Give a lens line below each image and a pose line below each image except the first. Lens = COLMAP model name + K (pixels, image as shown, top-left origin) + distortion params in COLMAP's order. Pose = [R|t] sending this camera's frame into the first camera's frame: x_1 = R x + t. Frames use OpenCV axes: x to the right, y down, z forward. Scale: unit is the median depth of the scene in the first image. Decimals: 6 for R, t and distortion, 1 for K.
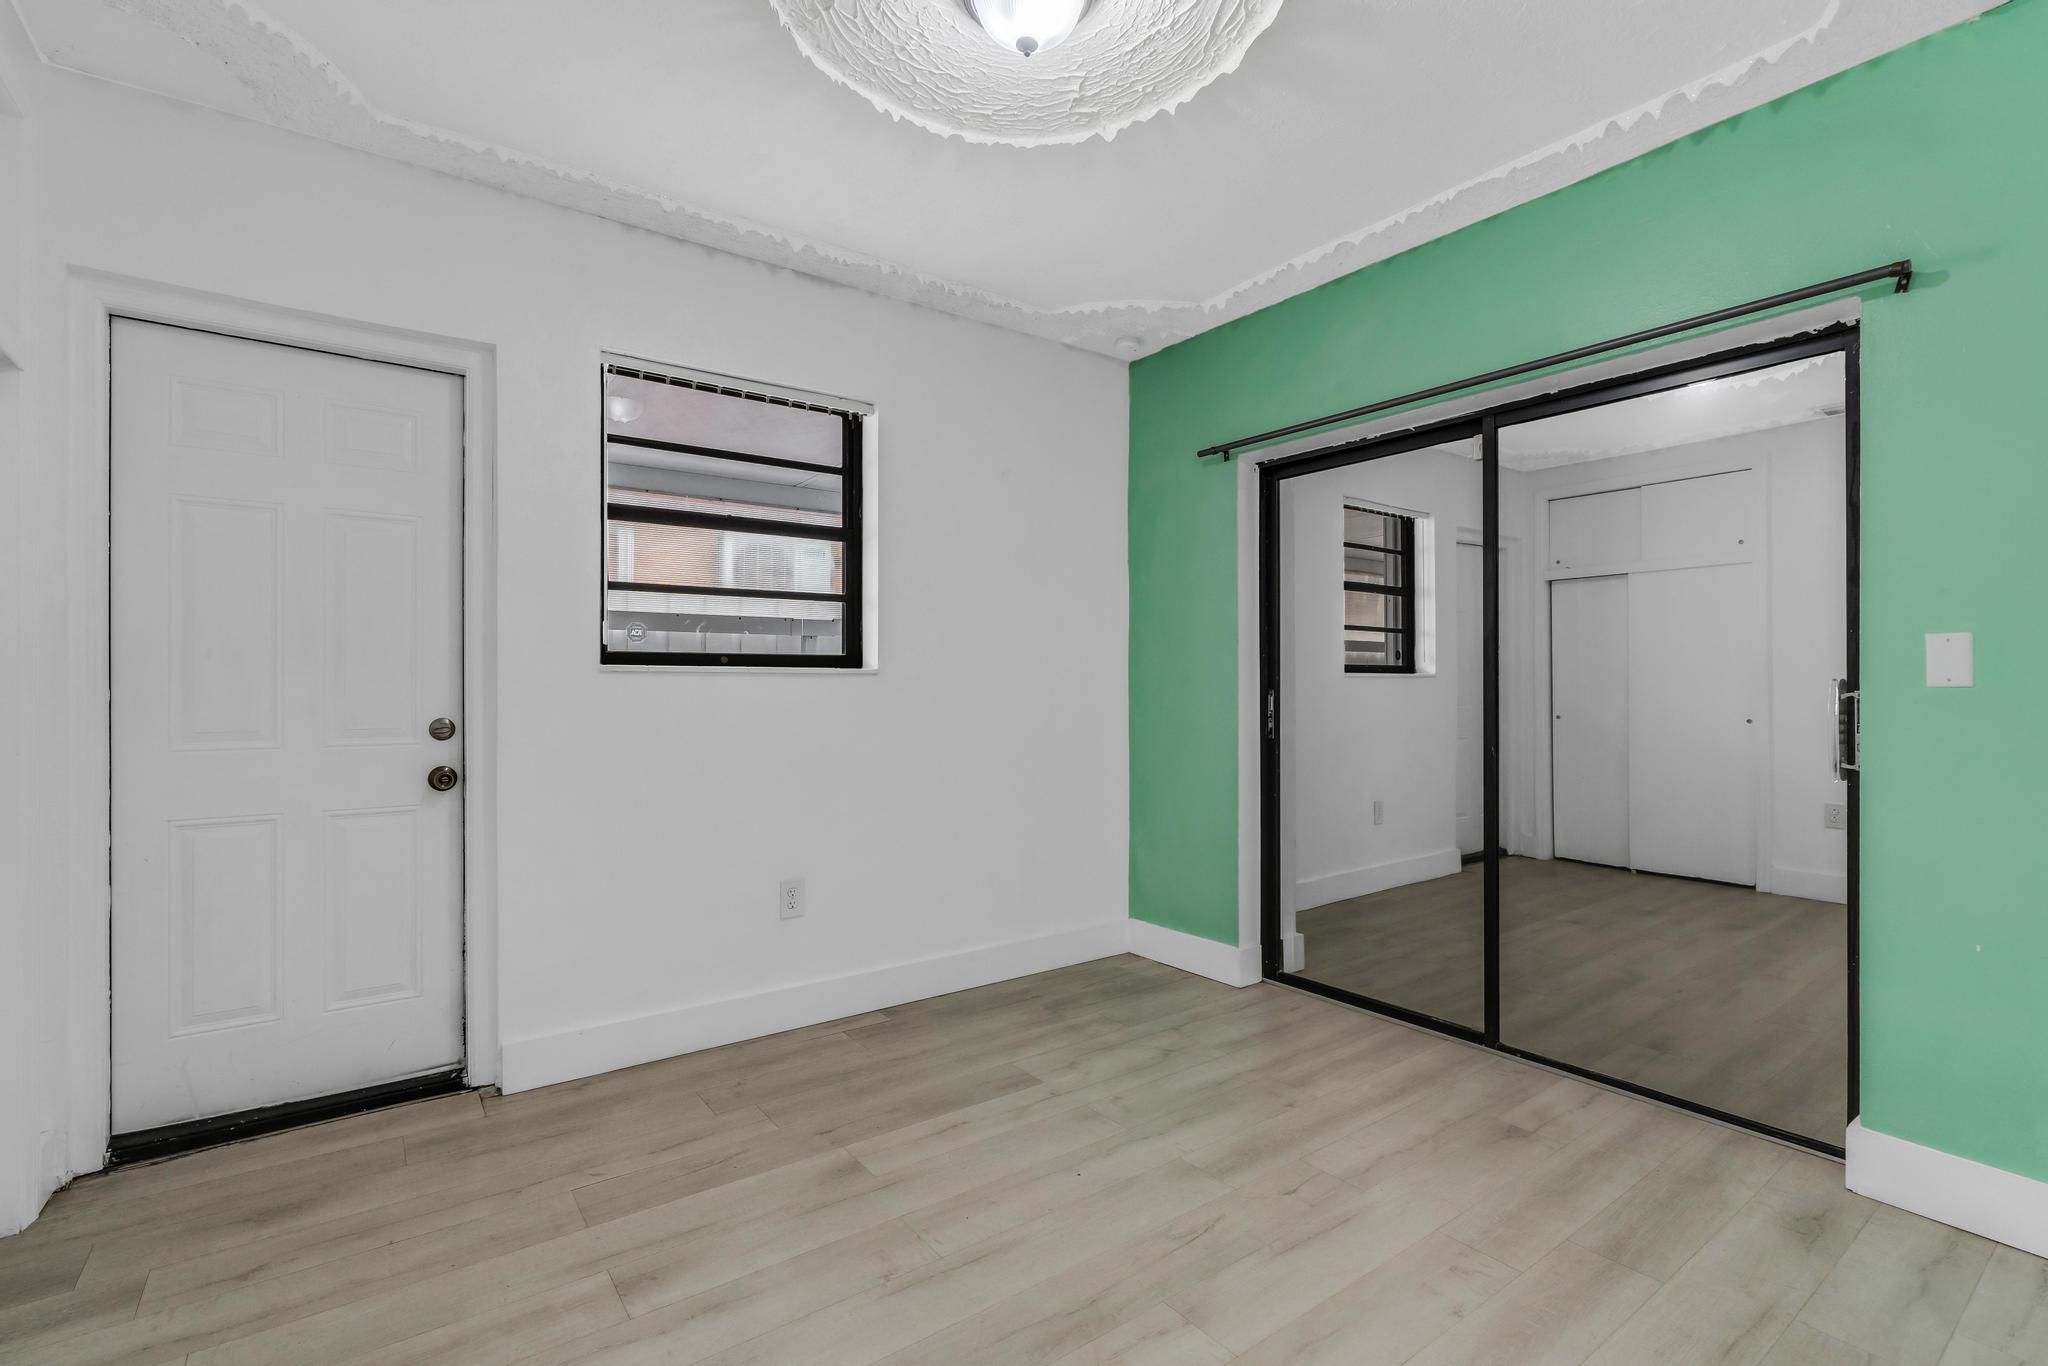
lens RADIAL K [[936.1, 0, 1023.2], [0, 936.1, 680.9], [0, 0, 1]] dist [-0.007673, 0.002420]
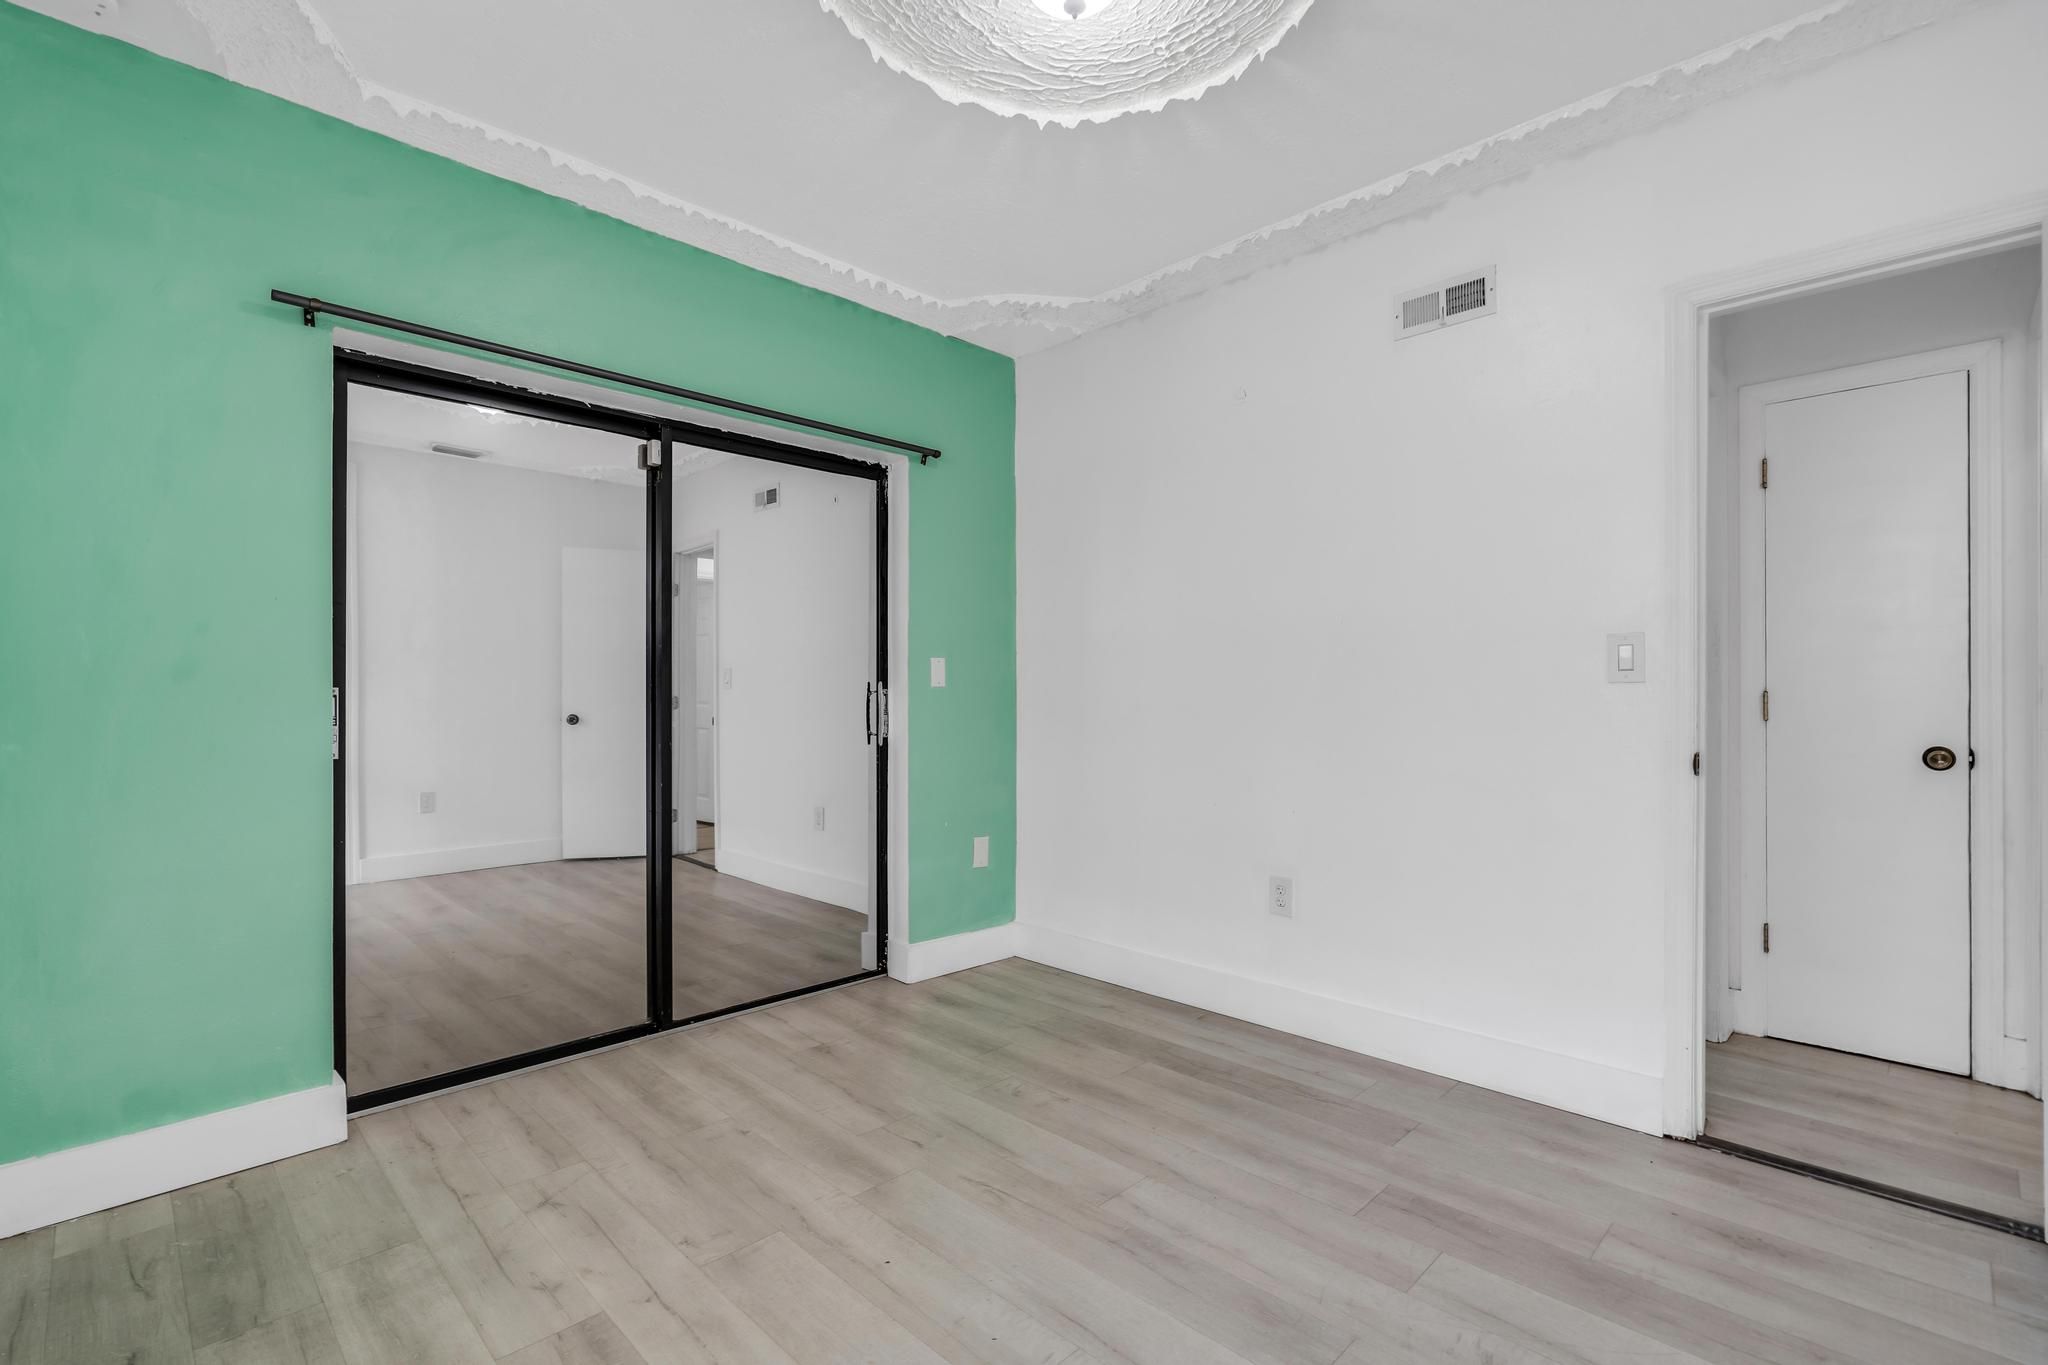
lens RADIAL K [[936.1, 0, 1023.0], [0, 936.1, 693.6], [0, 0, 1]] dist [-0.007673, 0.002420]
pose [[-0.158751, -0.001642, 0.987317, -0.655781], [-0.008643, 0.999963, 0.000274, 0.012388], [-0.987281, -0.008490, -0.158759, 0.846209]]
